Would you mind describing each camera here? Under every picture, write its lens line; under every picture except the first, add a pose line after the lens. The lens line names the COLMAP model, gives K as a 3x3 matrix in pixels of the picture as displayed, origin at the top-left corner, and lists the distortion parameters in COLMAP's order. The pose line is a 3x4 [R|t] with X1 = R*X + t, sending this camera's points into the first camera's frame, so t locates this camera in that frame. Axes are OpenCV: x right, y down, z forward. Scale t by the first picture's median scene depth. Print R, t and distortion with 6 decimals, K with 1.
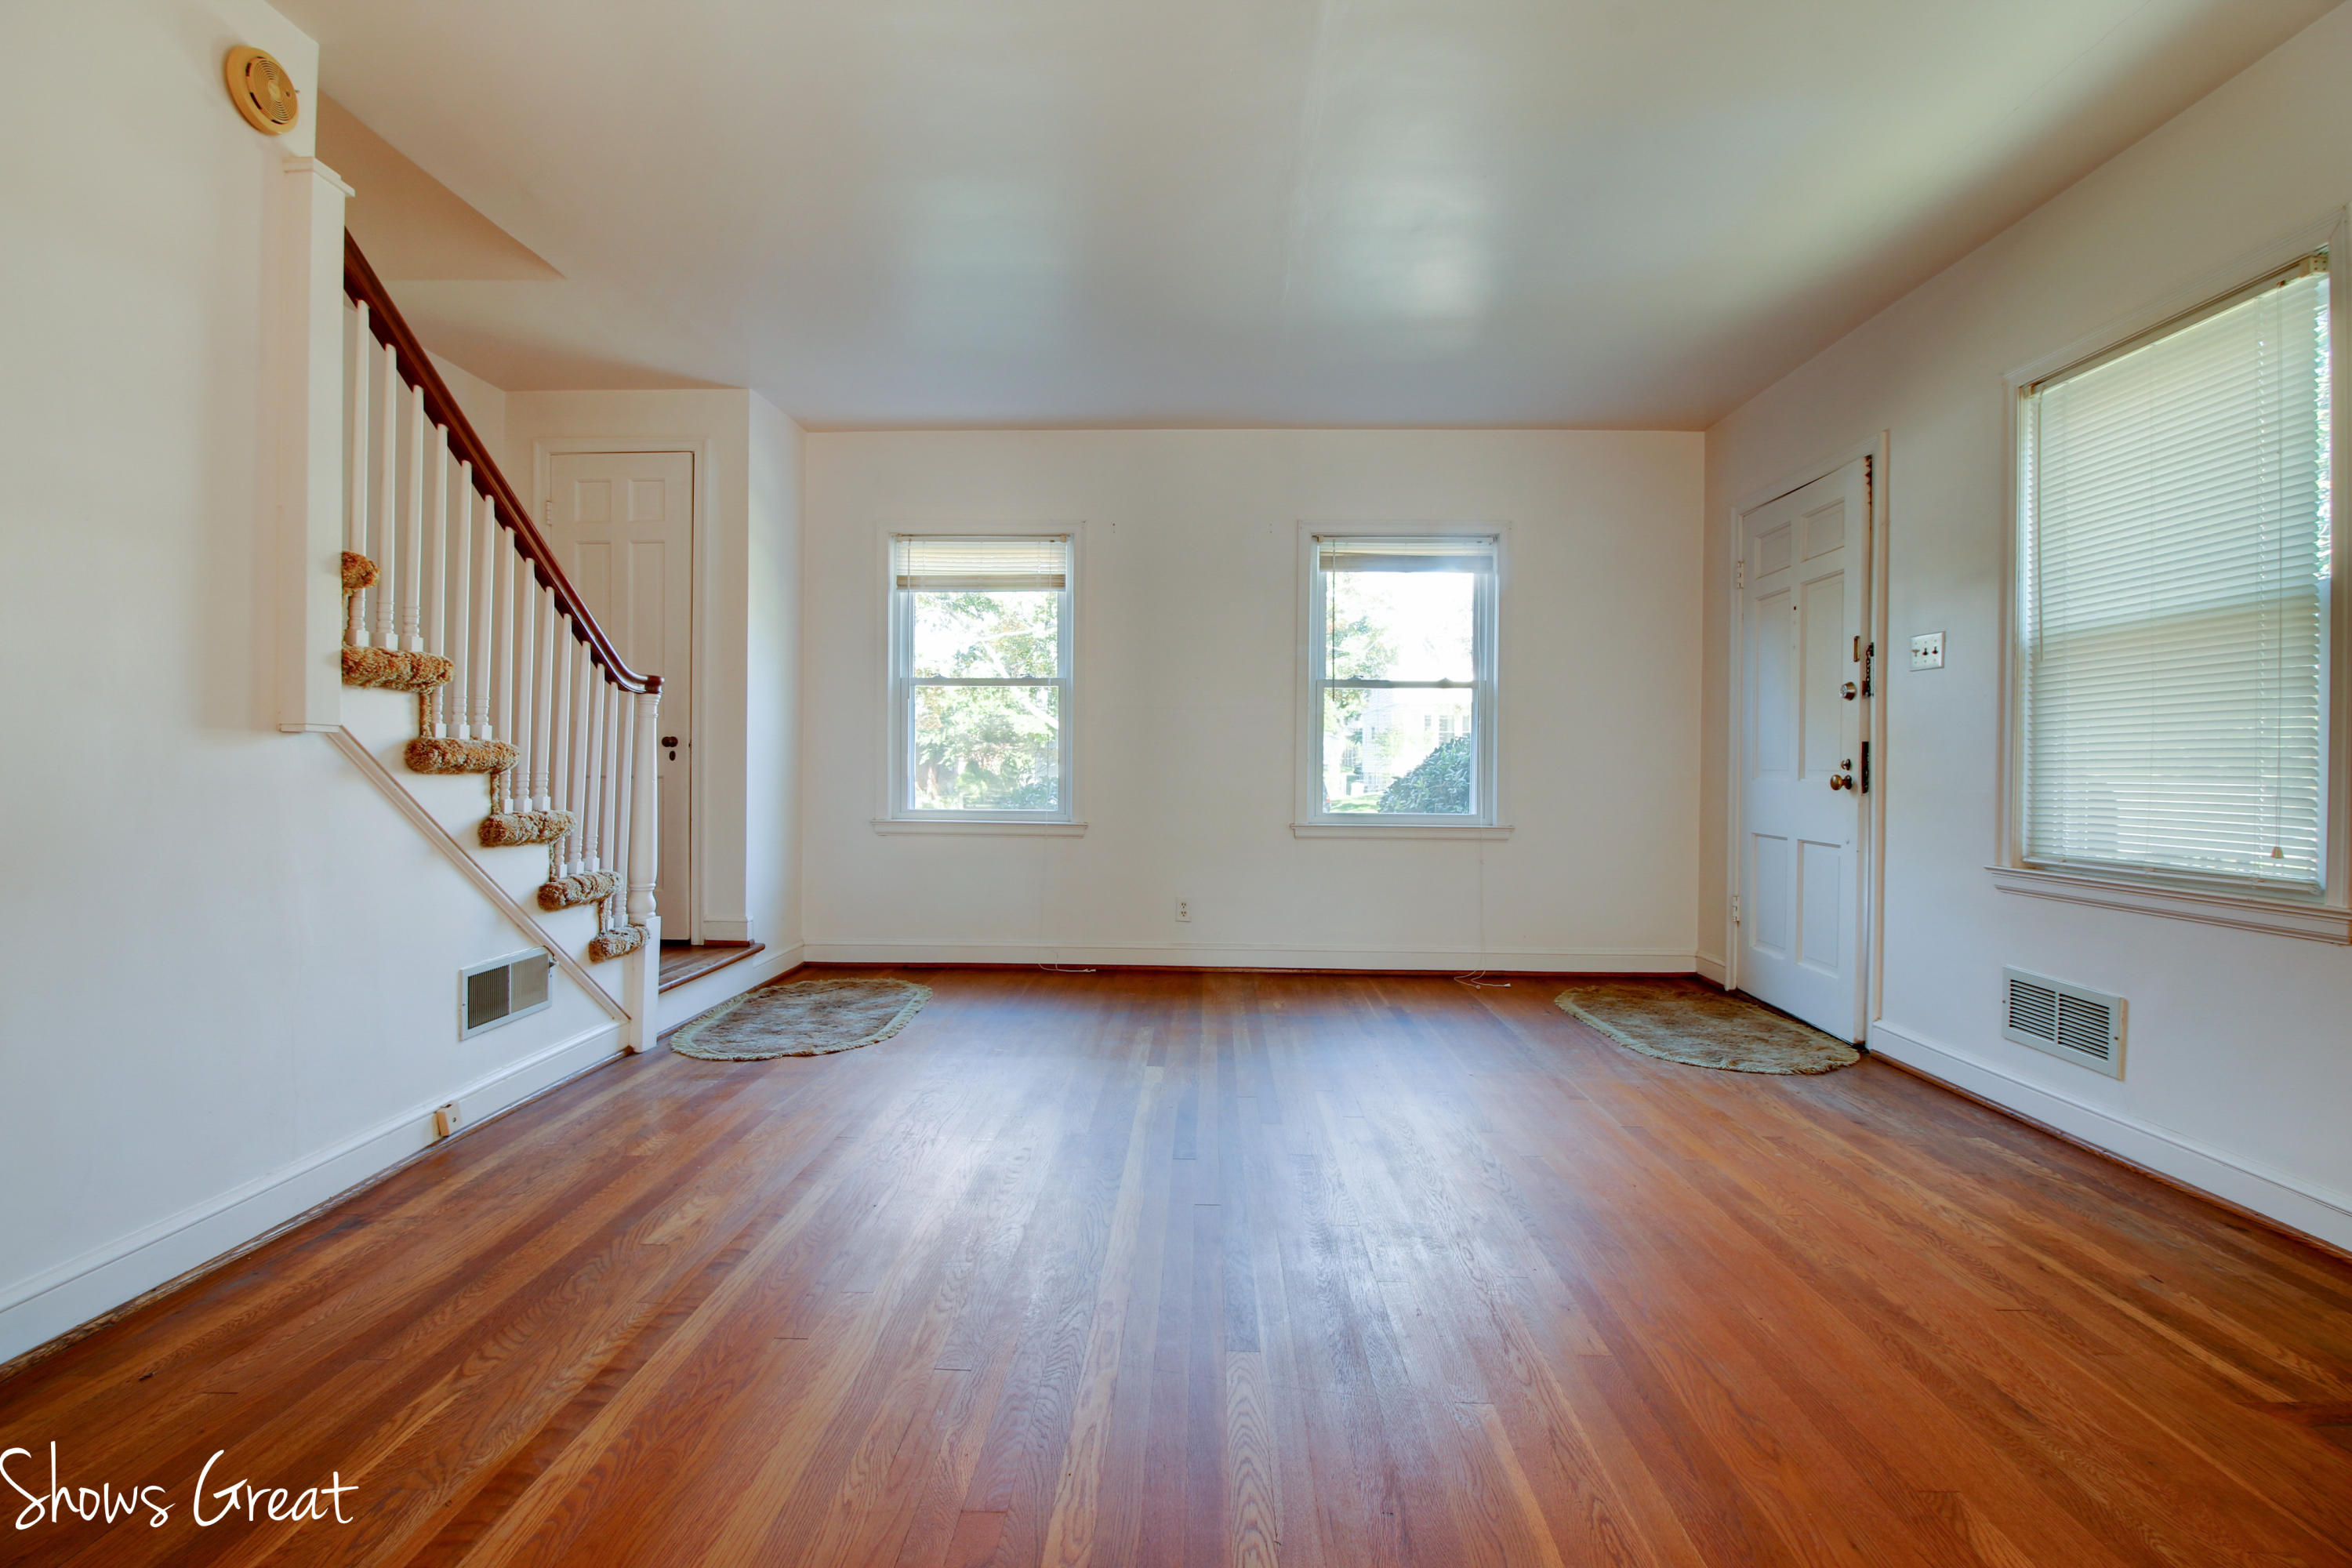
lens RADIAL K [[1093.7, 0, 1166.5], [0, 1093.7, 768.2], [0, 0, 1]] dist [-0.002386, -0.011206]
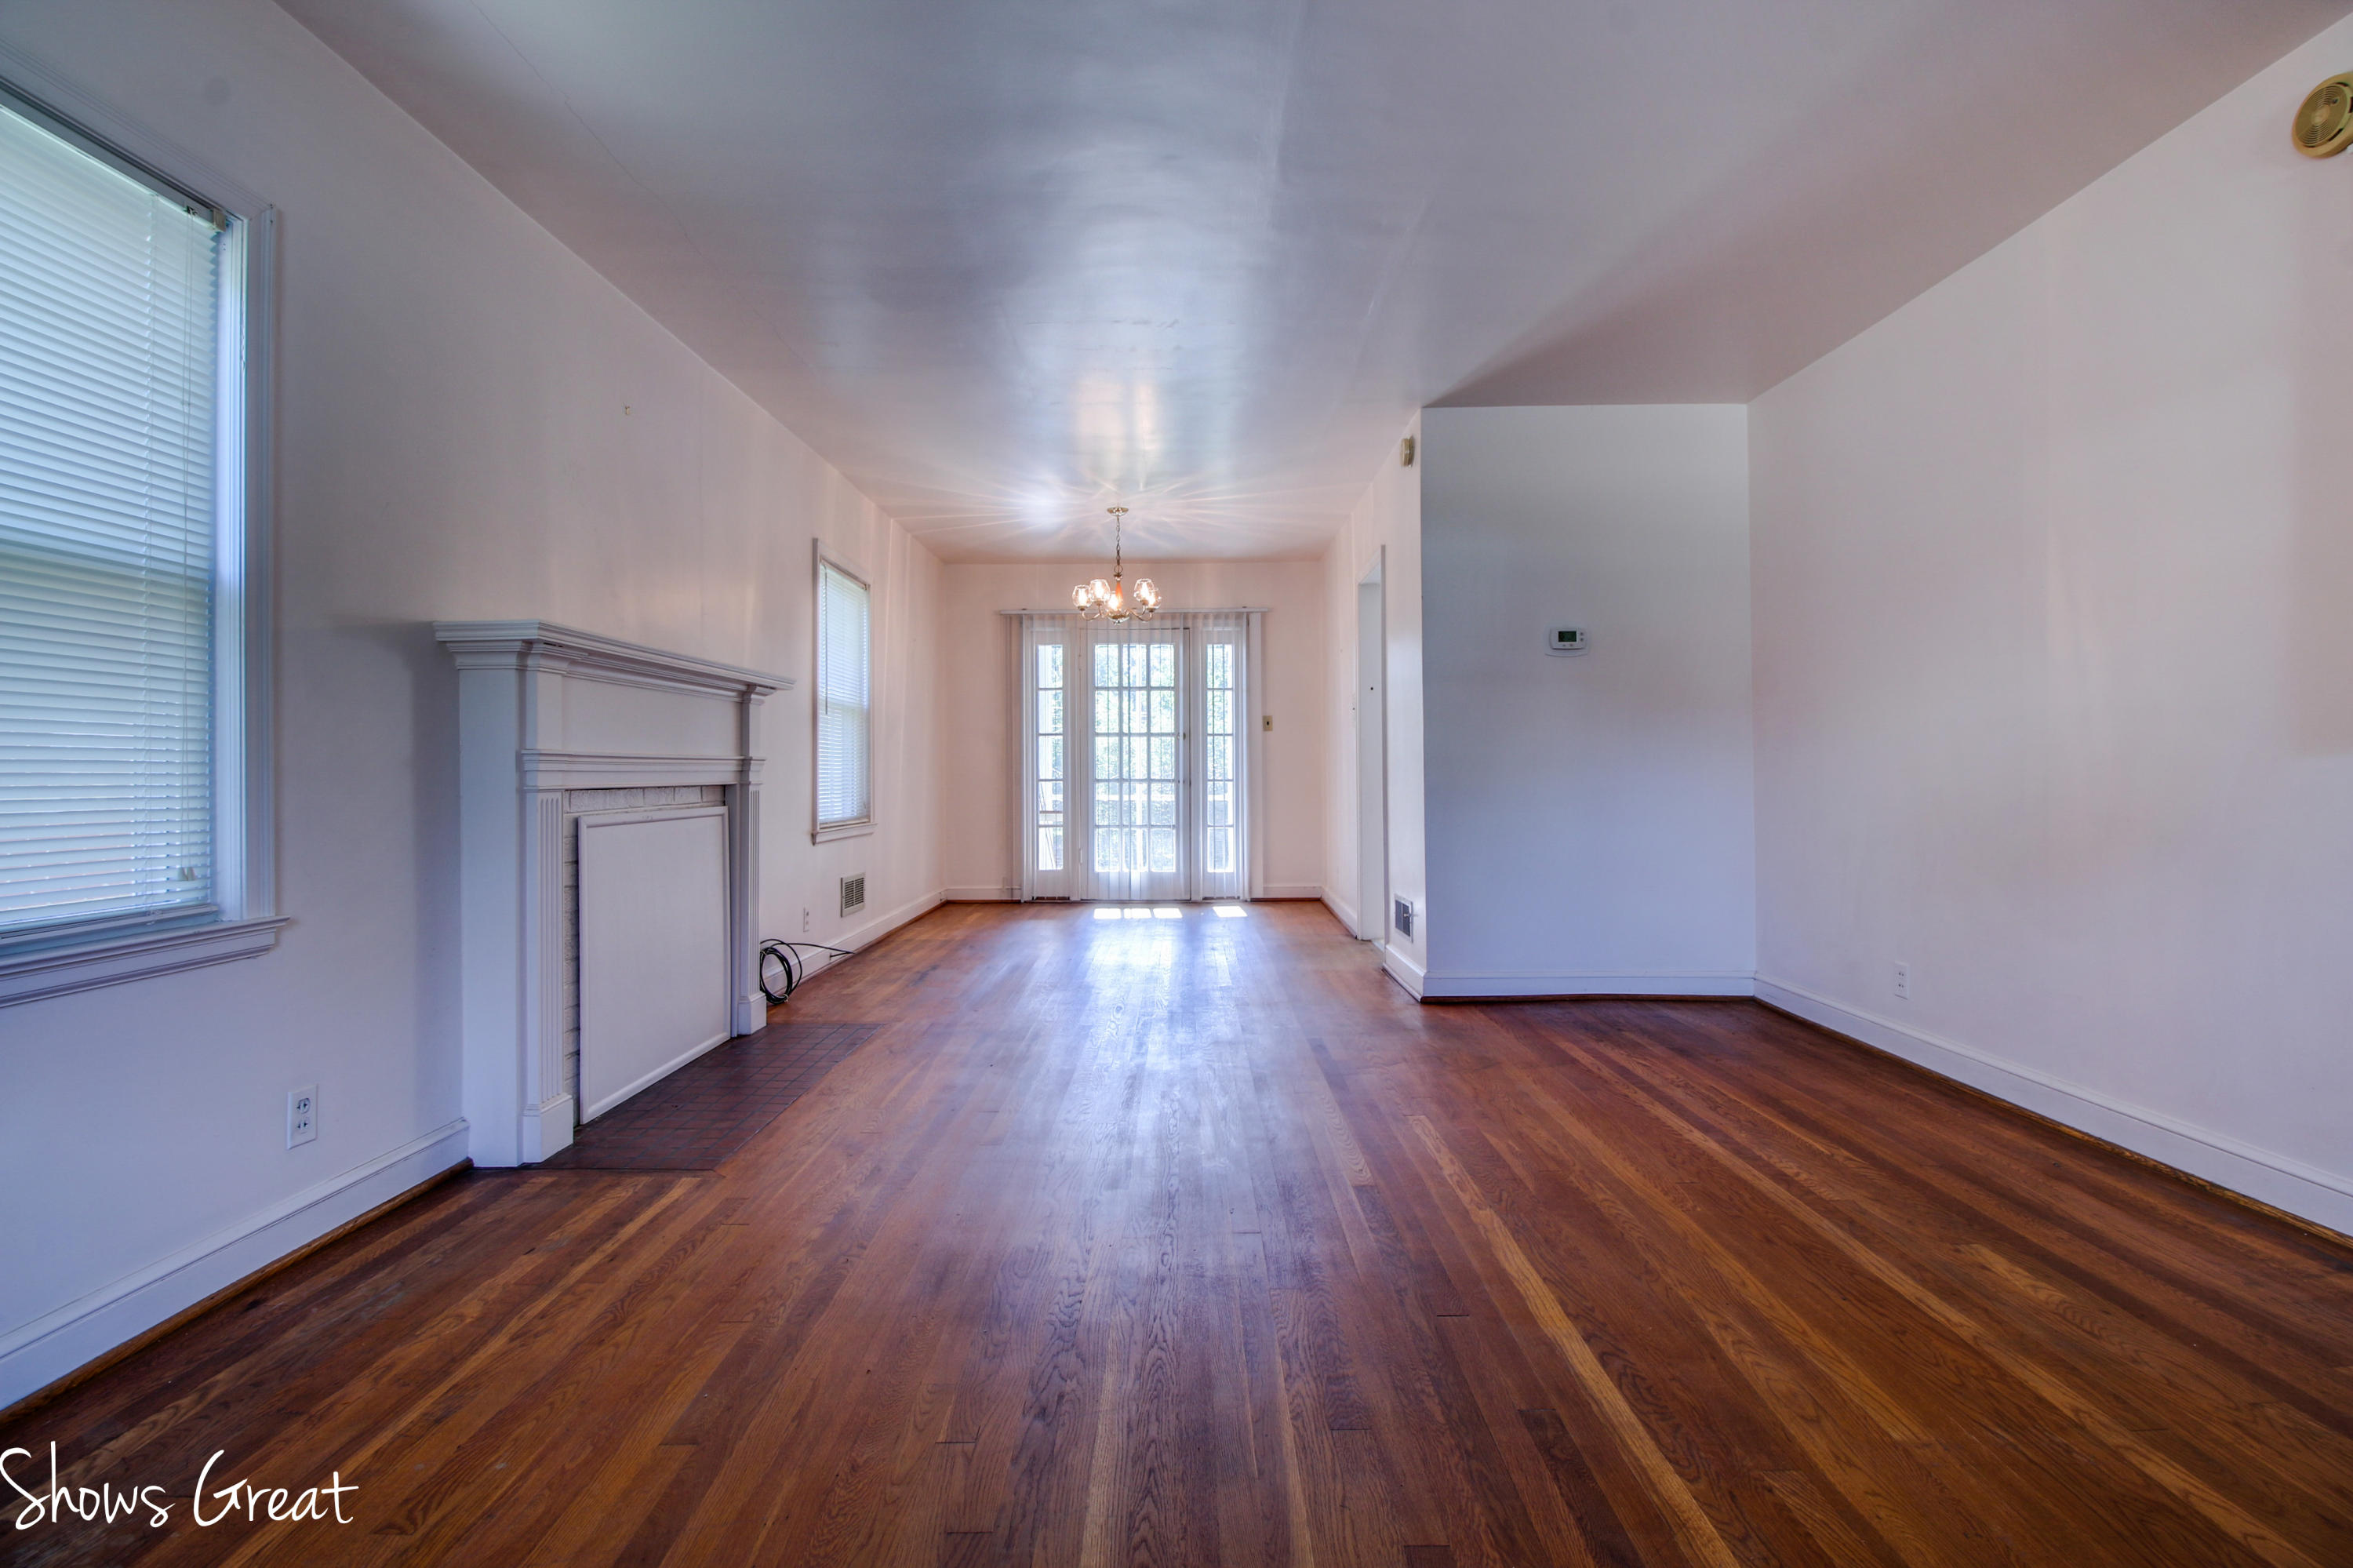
lens RADIAL K [[1094.2, 0, 1167.0], [0, 1094.2, 768.2], [0, 0, 1]] dist [-0.002386, -0.011206]
pose [[-0.999735, -0.001163, -0.022999, 0.293943], [-0.001113, 0.999997, -0.002173, -0.003838], [0.023002, -0.002147, -0.999733, 1.978333]]
